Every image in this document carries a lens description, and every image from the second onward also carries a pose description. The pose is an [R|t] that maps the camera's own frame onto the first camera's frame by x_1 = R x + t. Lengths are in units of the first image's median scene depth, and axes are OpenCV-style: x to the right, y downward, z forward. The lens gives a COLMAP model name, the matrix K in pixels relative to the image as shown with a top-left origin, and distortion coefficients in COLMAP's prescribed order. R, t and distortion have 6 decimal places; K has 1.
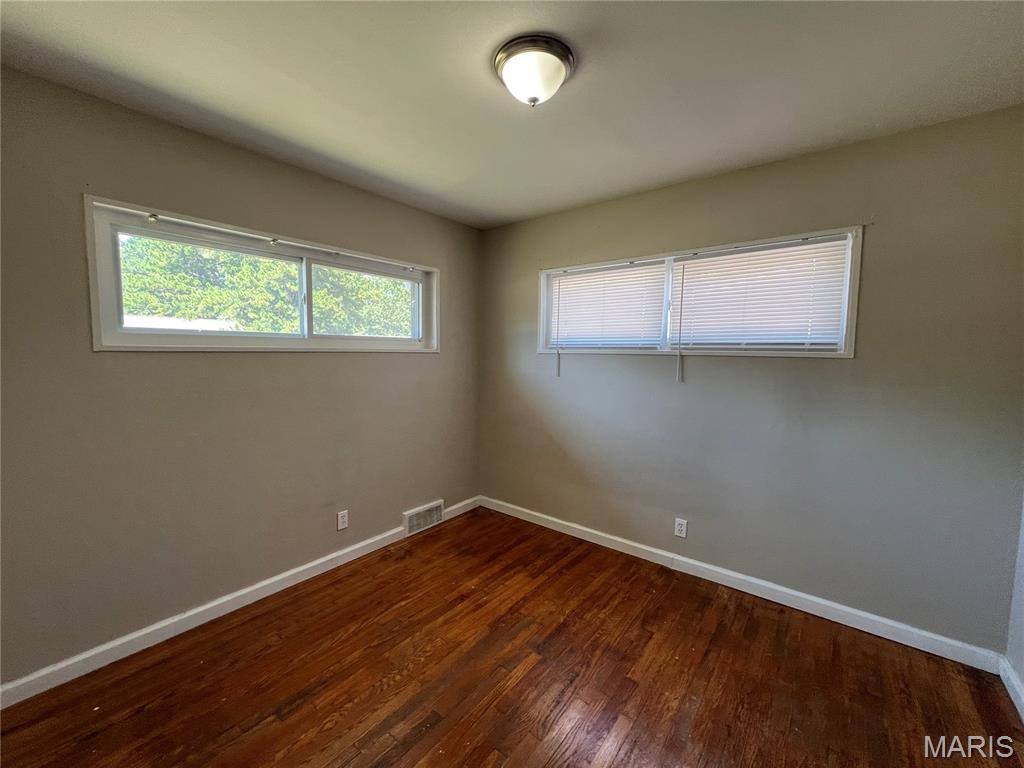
lens RADIAL K [[410.2, 0, 511.8], [0, 410.2, 385.1], [0, 0, 1]] dist [-0.000725, -0.000110]
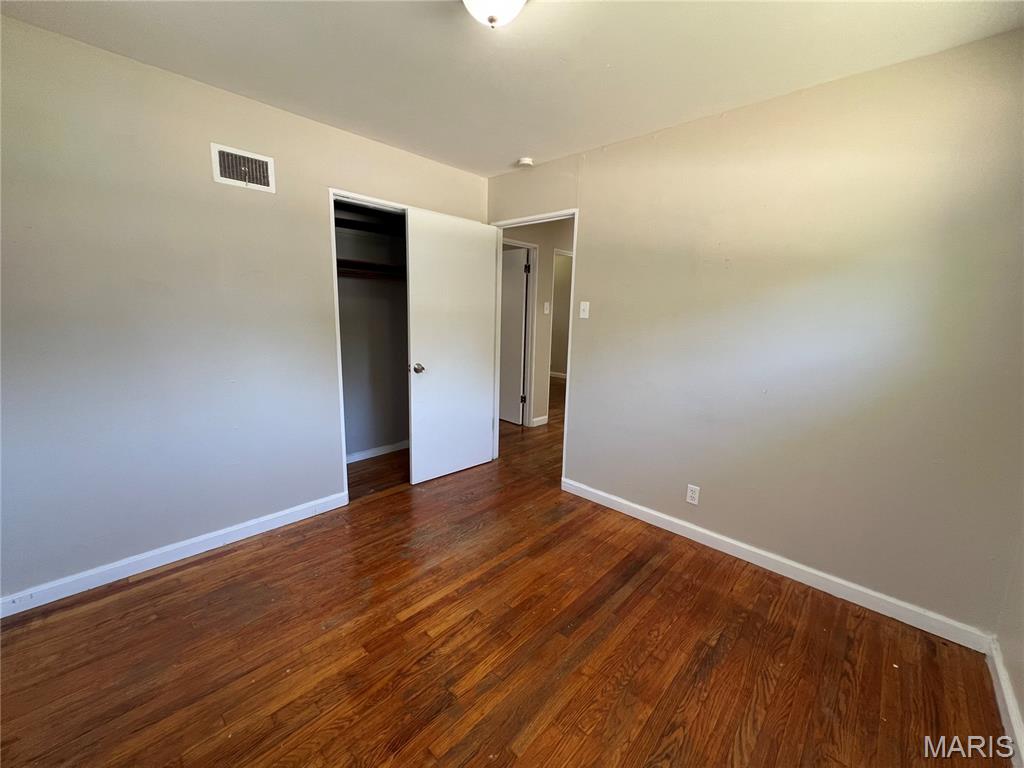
lens RADIAL K [[410.2, 0, 511.5], [0, 410.2, 384.0], [0, 0, 1]] dist [-0.000725, -0.000110]
pose [[-0.996014, -0.049248, 0.074363, -0.079613], [-0.029070, 0.967459, 0.251354, -0.115657], [-0.084322, 0.248190, -0.965034, 1.673249]]
